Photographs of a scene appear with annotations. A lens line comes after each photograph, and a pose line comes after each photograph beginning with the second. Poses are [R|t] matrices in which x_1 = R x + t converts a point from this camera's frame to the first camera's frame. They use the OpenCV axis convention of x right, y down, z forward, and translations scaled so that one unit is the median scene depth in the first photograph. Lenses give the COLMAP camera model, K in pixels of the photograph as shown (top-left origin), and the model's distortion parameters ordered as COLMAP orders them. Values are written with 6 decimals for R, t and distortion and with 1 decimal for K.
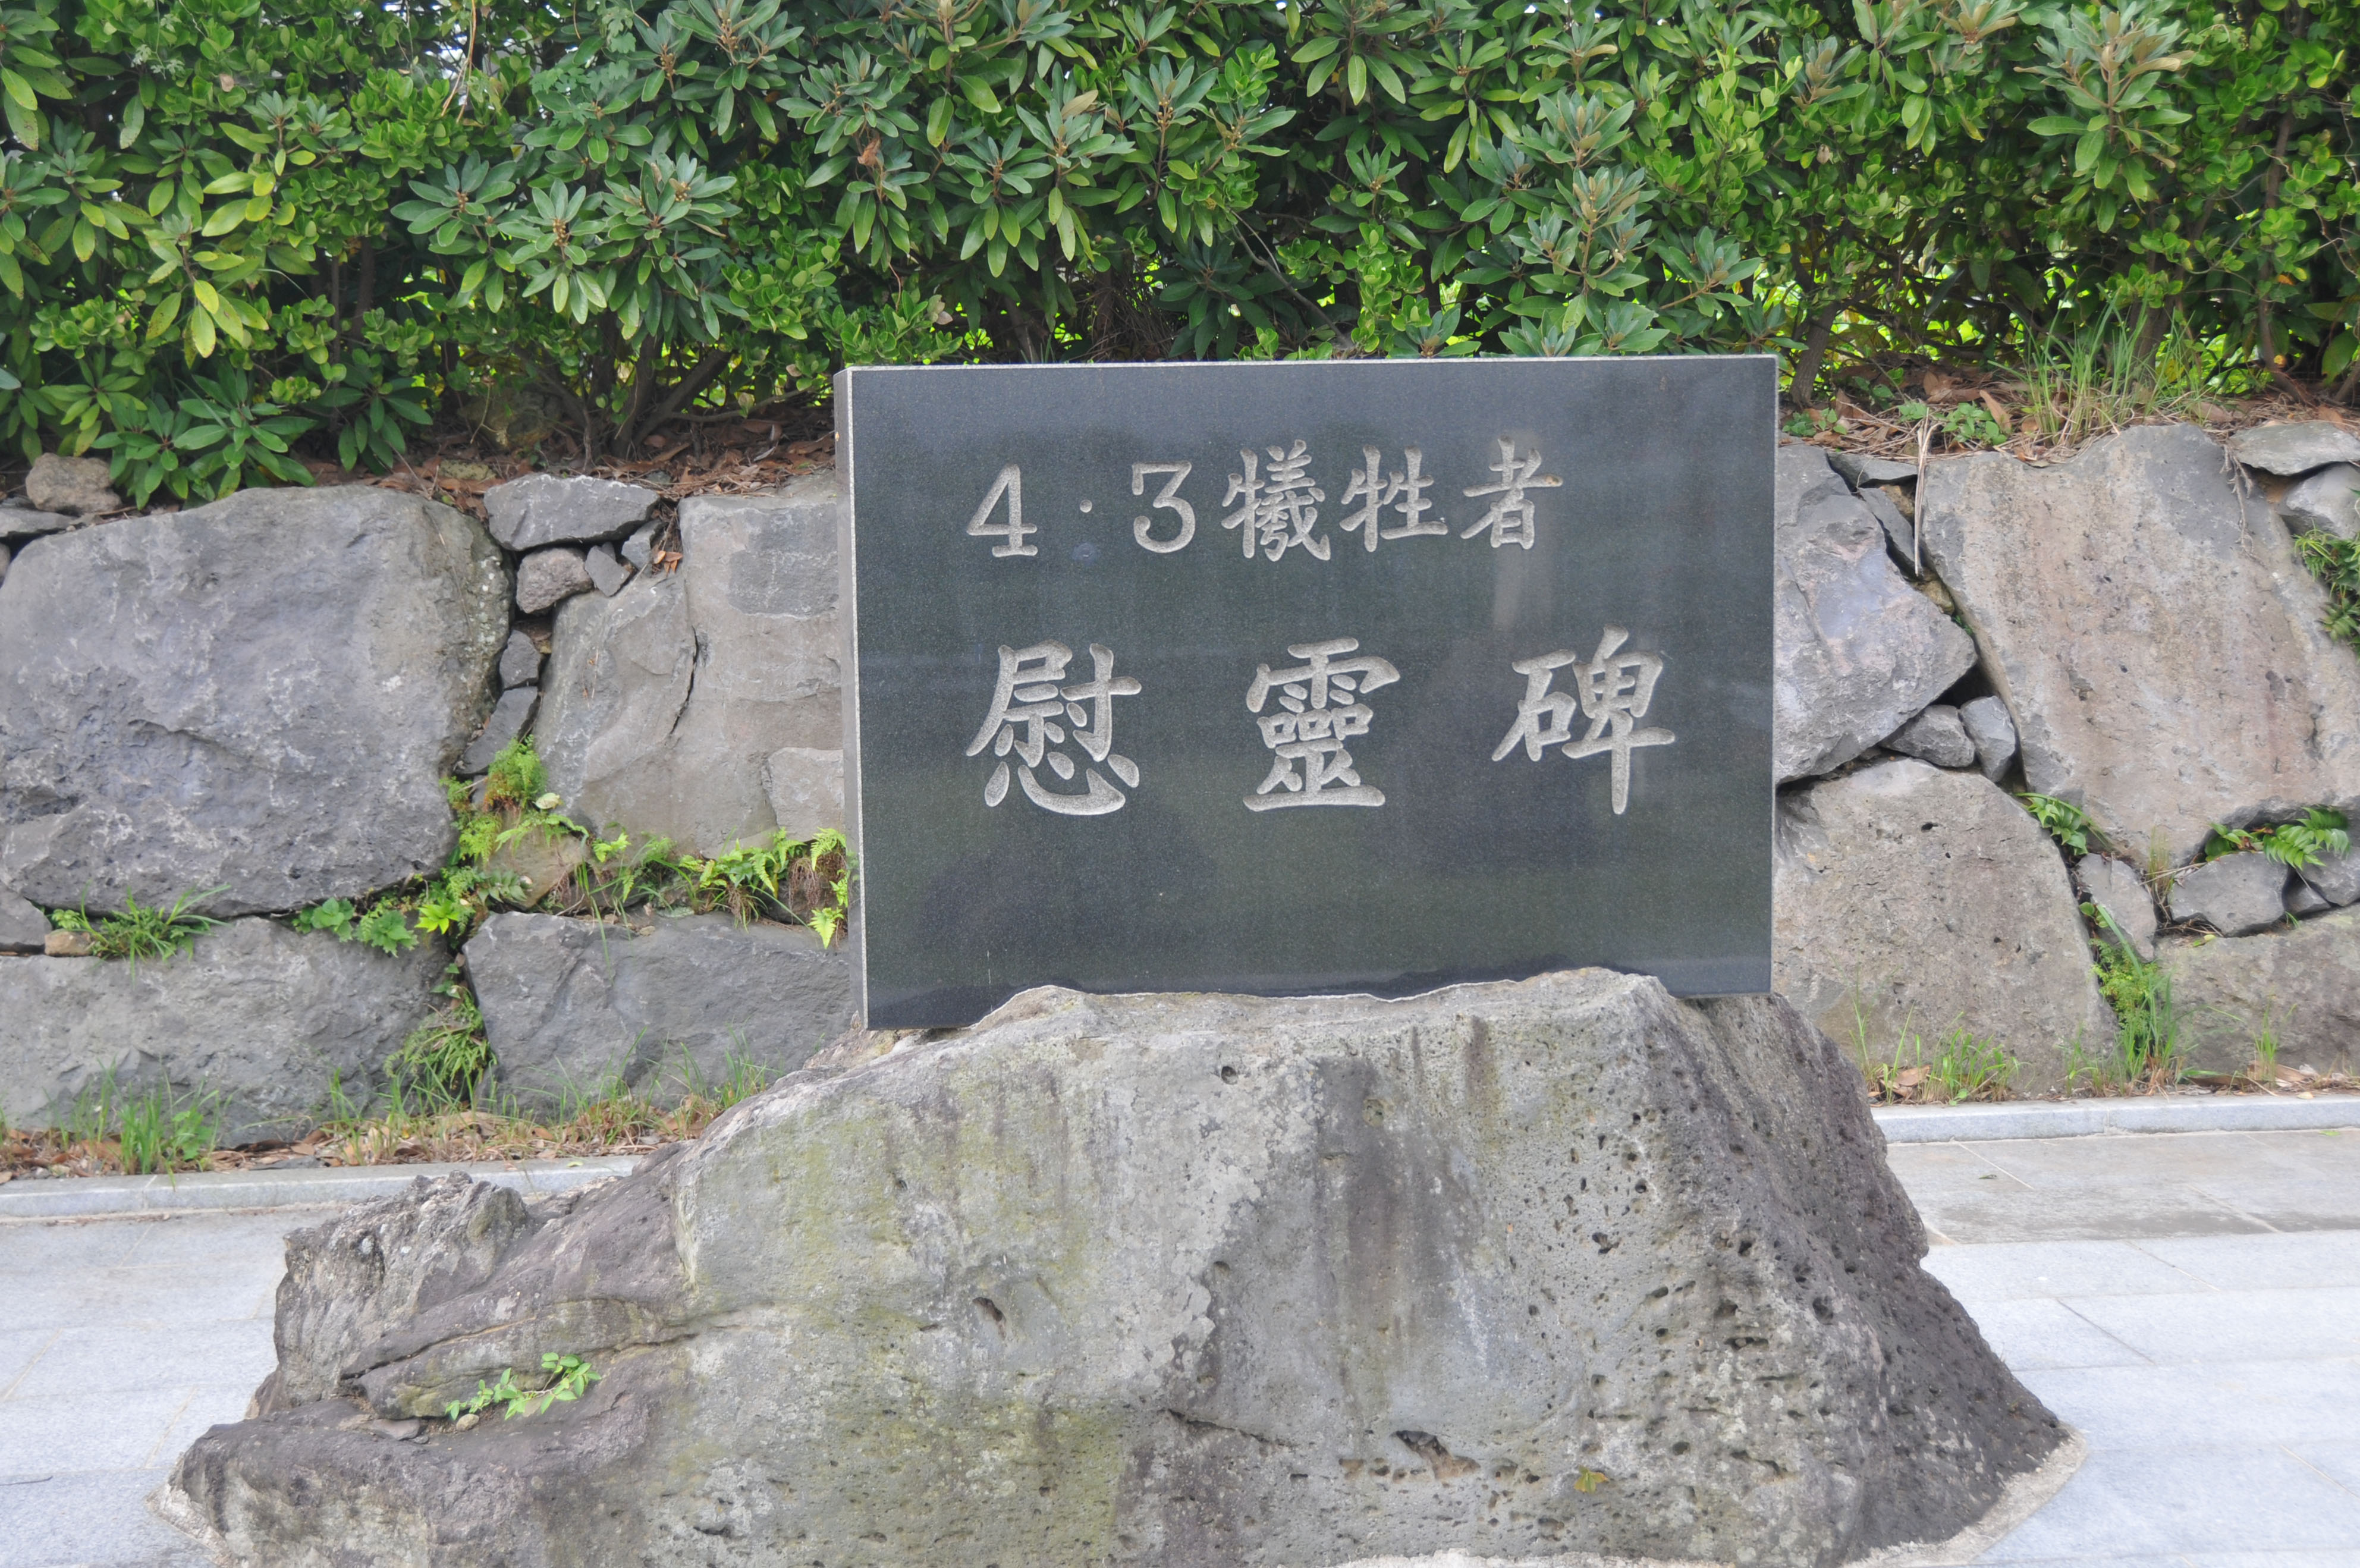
lens RADIAL K [[3174.0, 0, 1176.4], [0, 3174.0, 850.9], [0, 0, 1]] dist [0.034041, 0.405310]
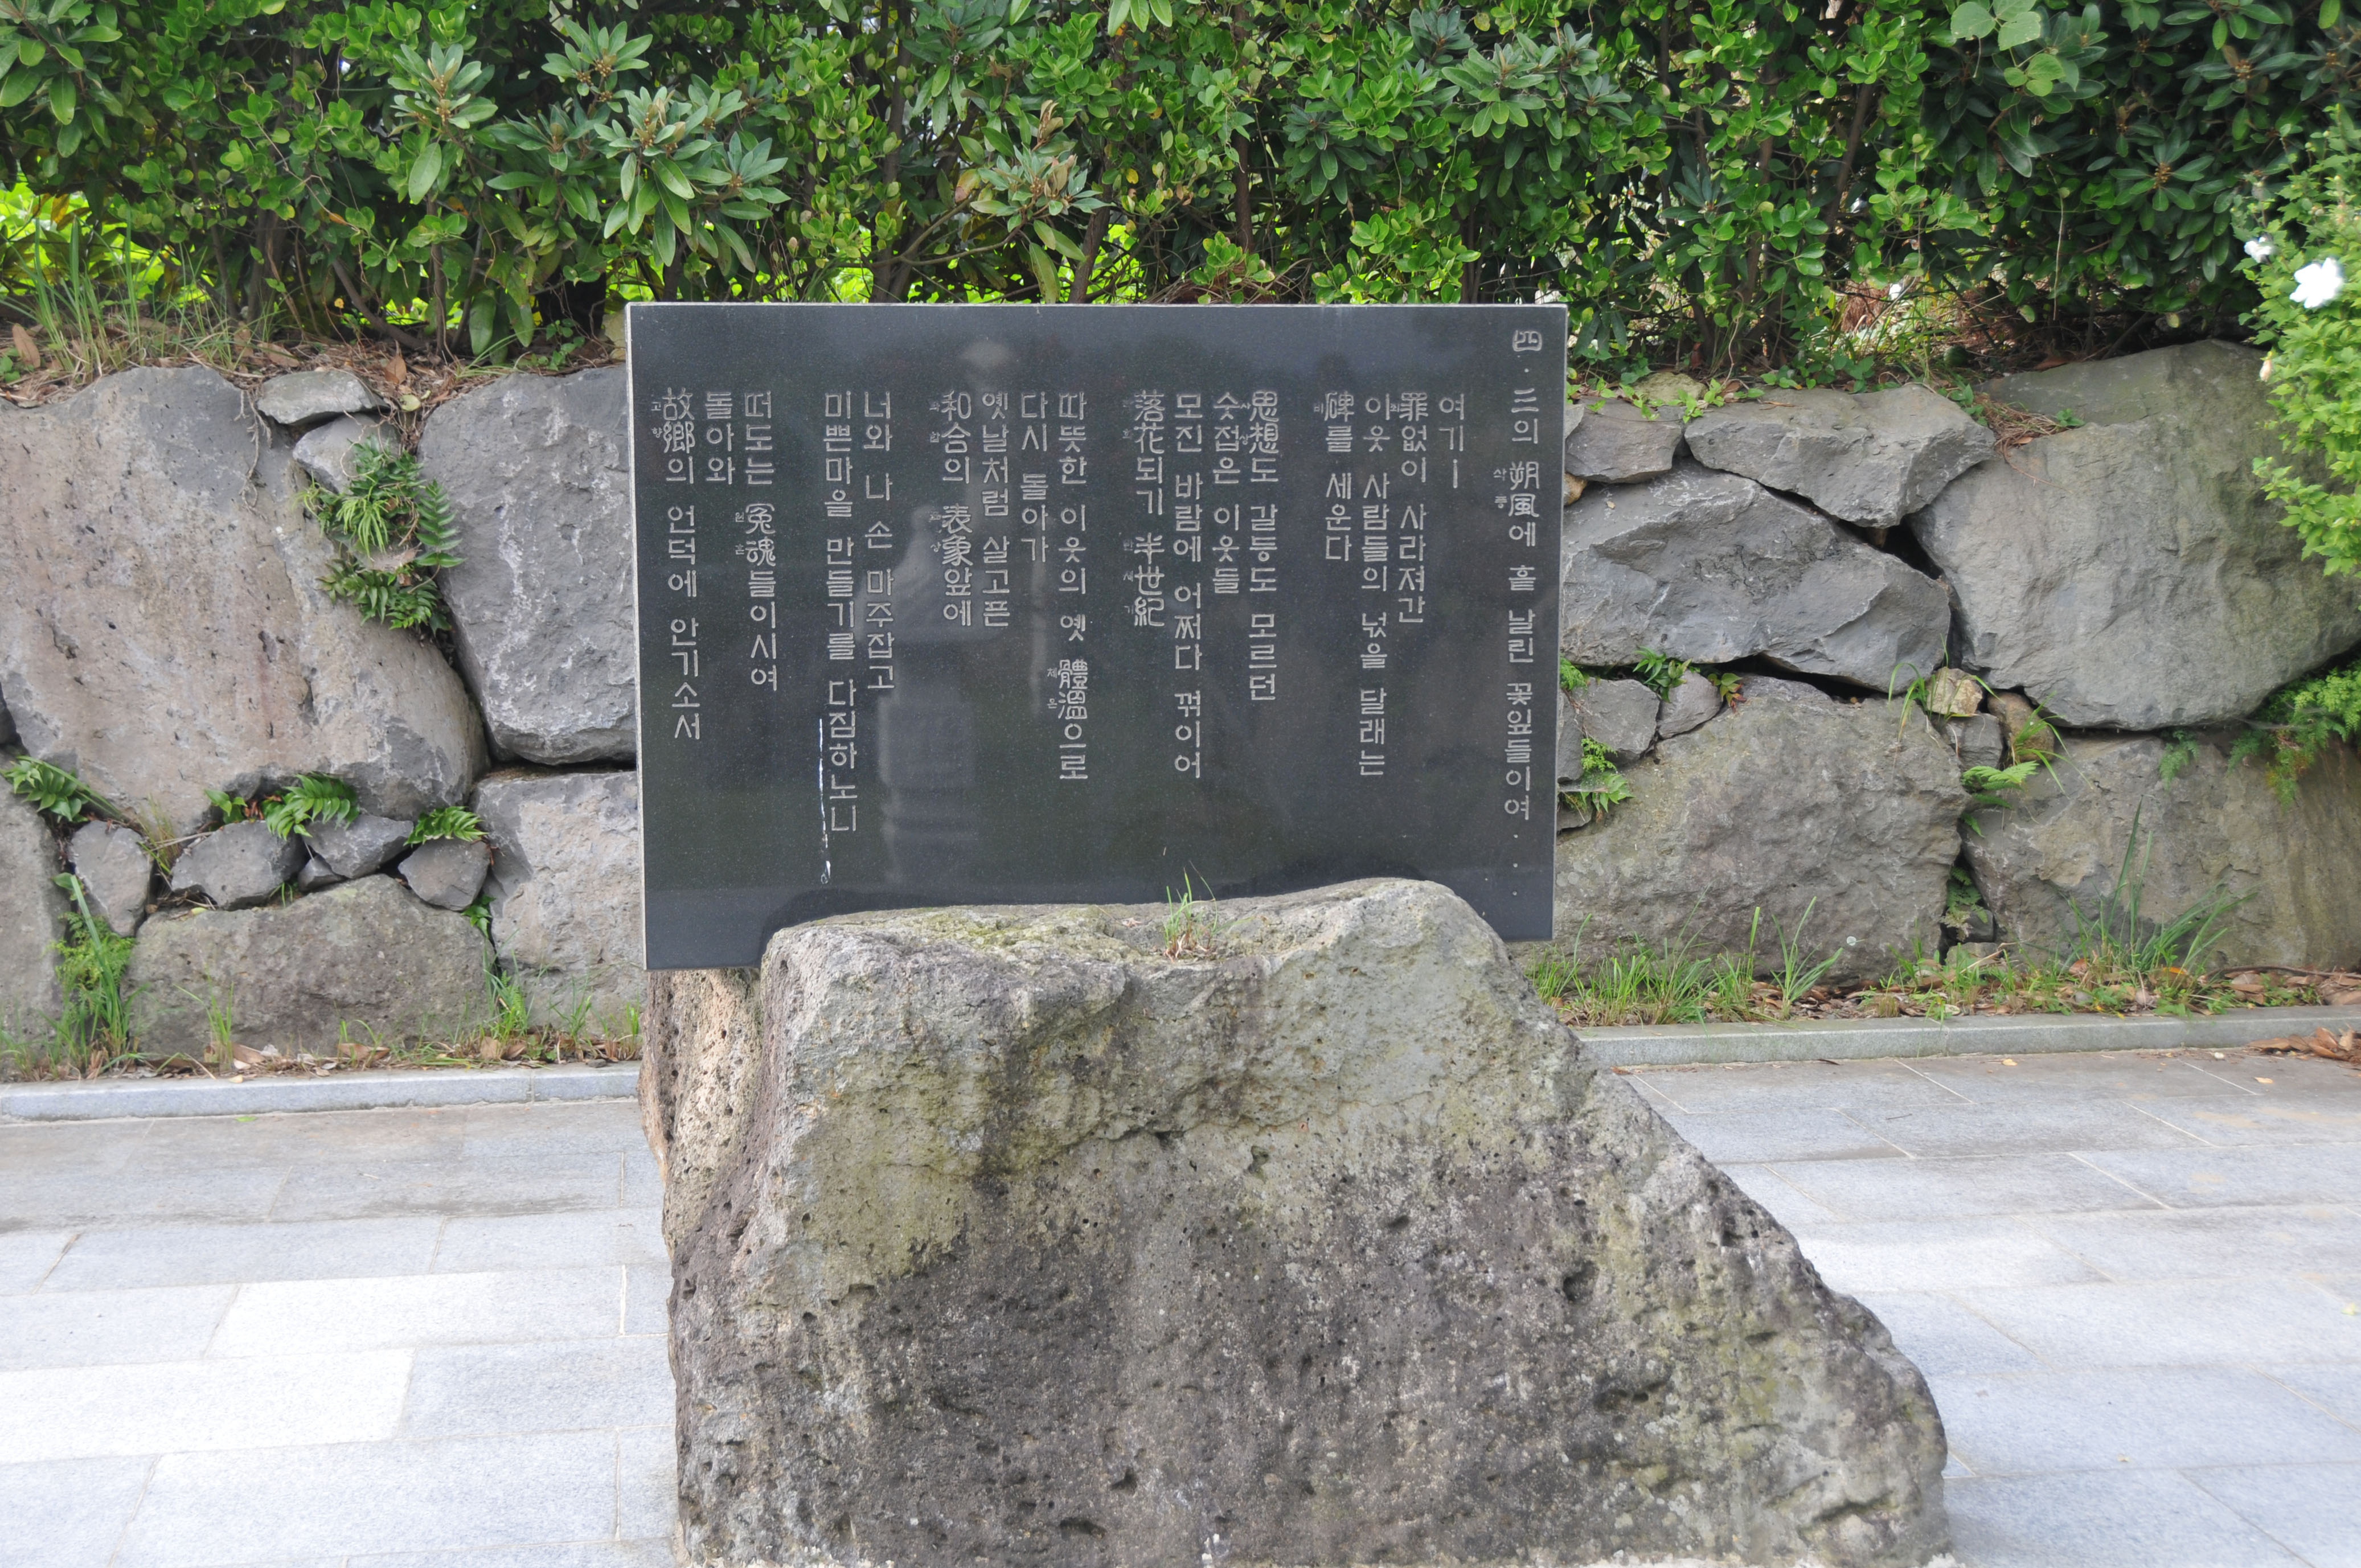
lens RADIAL K [[2907.2, 0, 1183.1], [0, 2907.2, 858.7], [0, 0, 1]] dist [0.034440, 0.046714]
pose [[0.998449, 0.008320, 0.055042, 0.567081], [-0.010024, 0.999477, 0.030748, -0.017966], [-0.054758, -0.031252, 0.998010, 0.119614]]
